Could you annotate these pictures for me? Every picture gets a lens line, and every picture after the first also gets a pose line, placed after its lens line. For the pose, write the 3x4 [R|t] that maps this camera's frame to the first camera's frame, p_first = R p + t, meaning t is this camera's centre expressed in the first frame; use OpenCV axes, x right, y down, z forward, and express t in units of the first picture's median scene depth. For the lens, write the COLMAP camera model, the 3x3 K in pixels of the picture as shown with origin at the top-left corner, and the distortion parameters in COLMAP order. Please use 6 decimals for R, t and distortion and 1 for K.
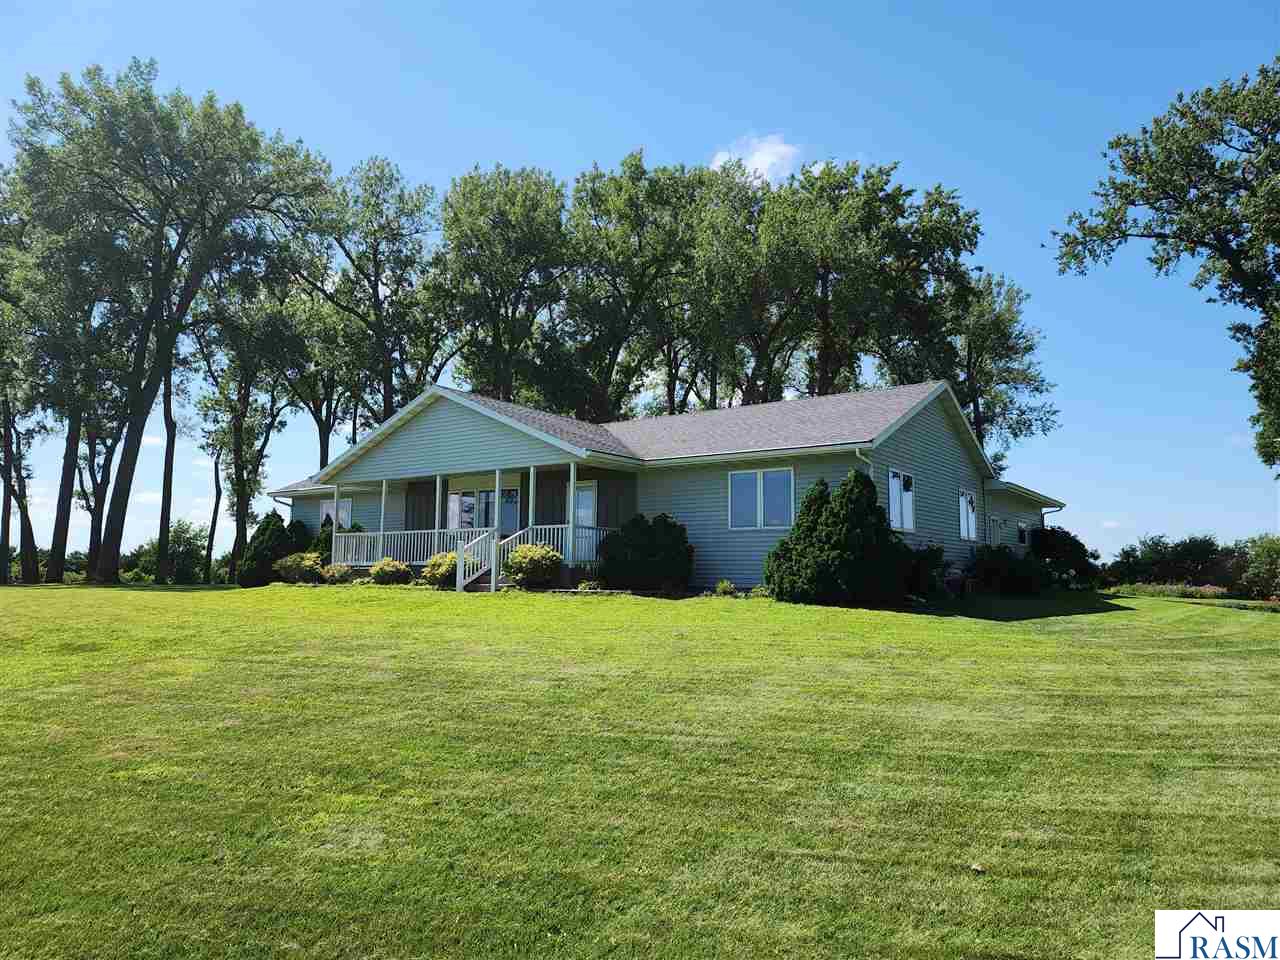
lens RADIAL K [[847.2, 0, 644.1], [0, 847.2, 487.1], [0, 0, 1]] dist [0.064113, -0.046914]
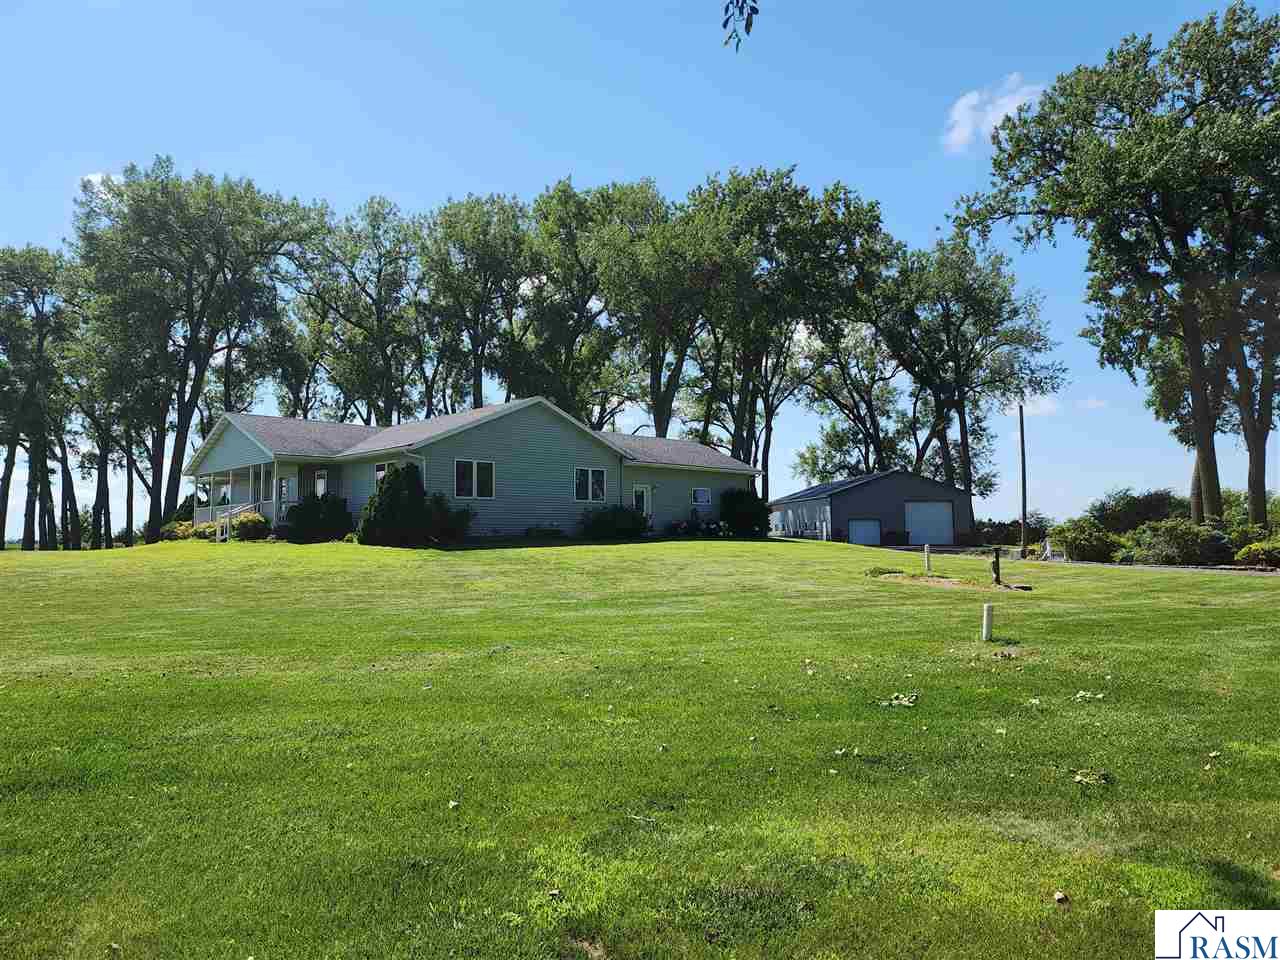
lens RADIAL K [[847.2, 0, 644.1], [0, 847.2, 487.1], [0, 0, 1]] dist [0.064113, -0.046914]
pose [[0.983817, -0.027671, -0.177029, 0.288388], [0.034680, 0.998727, 0.036620, -0.005319], [0.175790, -0.042167, 0.983524, -0.156335]]
